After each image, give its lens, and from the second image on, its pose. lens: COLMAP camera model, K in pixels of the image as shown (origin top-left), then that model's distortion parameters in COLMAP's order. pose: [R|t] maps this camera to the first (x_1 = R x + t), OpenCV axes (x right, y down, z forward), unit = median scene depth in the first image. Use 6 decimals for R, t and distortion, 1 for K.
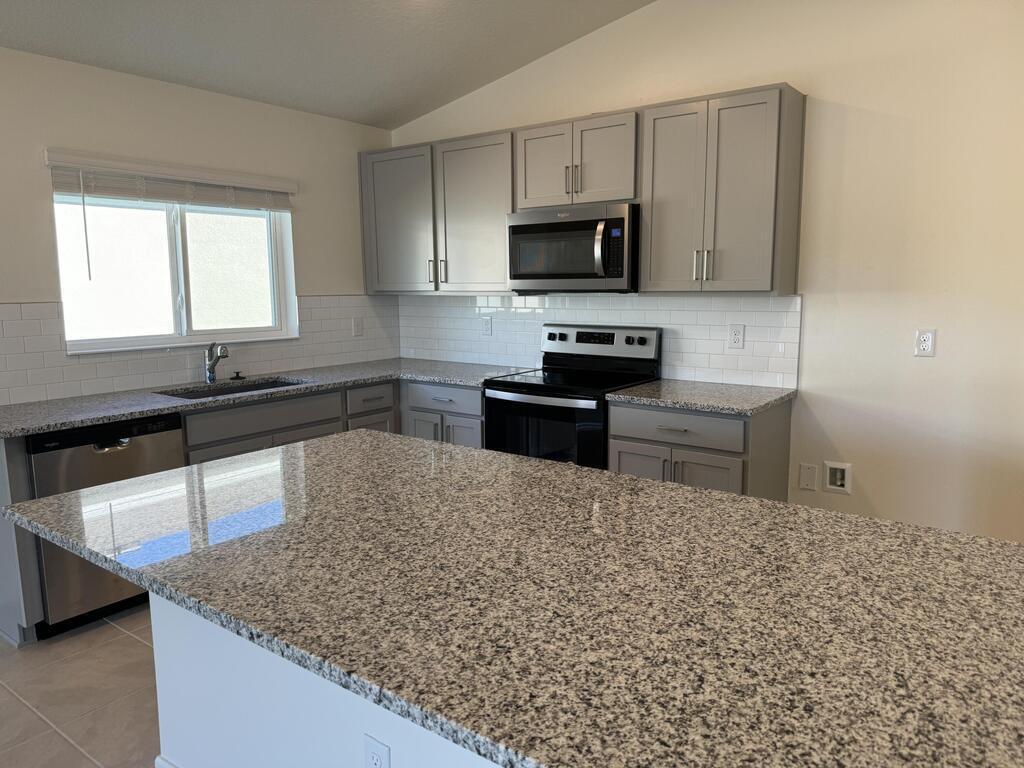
lens RADIAL K [[714.7, 0, 519.2], [0, 714.7, 385.2], [0, 0, 1]] dist [0.146898, -0.211330]
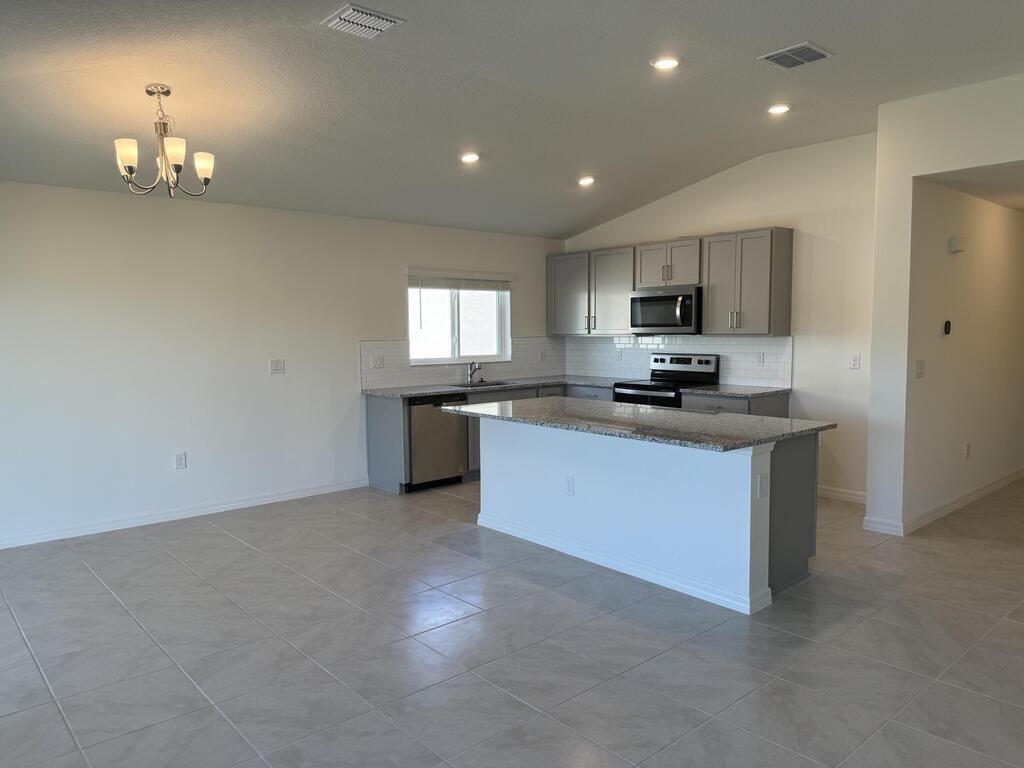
lens RADIAL K [[714.7, 0, 519.2], [0, 714.7, 385.2], [0, 0, 1]] dist [0.146898, -0.211330]
pose [[0.978729, 0.013854, -0.204689, 0.083422], [-0.026217, 0.997983, -0.057811, 0.106600], [0.203475, 0.061948, 0.977118, -0.792883]]
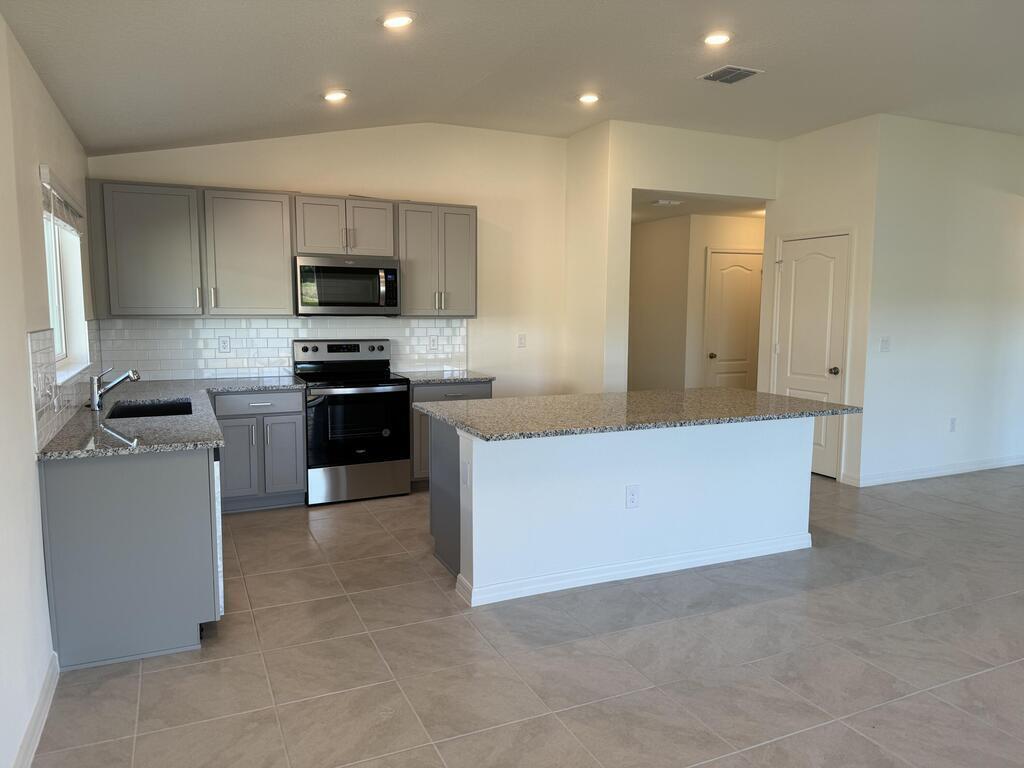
lens RADIAL K [[714.7, 0, 519.2], [0, 714.7, 385.2], [0, 0, 1]] dist [0.146898, -0.211330]
pose [[0.477479, -0.088628, 0.874162, -1.001491], [0.117568, 0.992398, 0.036398, -0.005545], [-0.870742, 0.085394, 0.484269, 0.026688]]
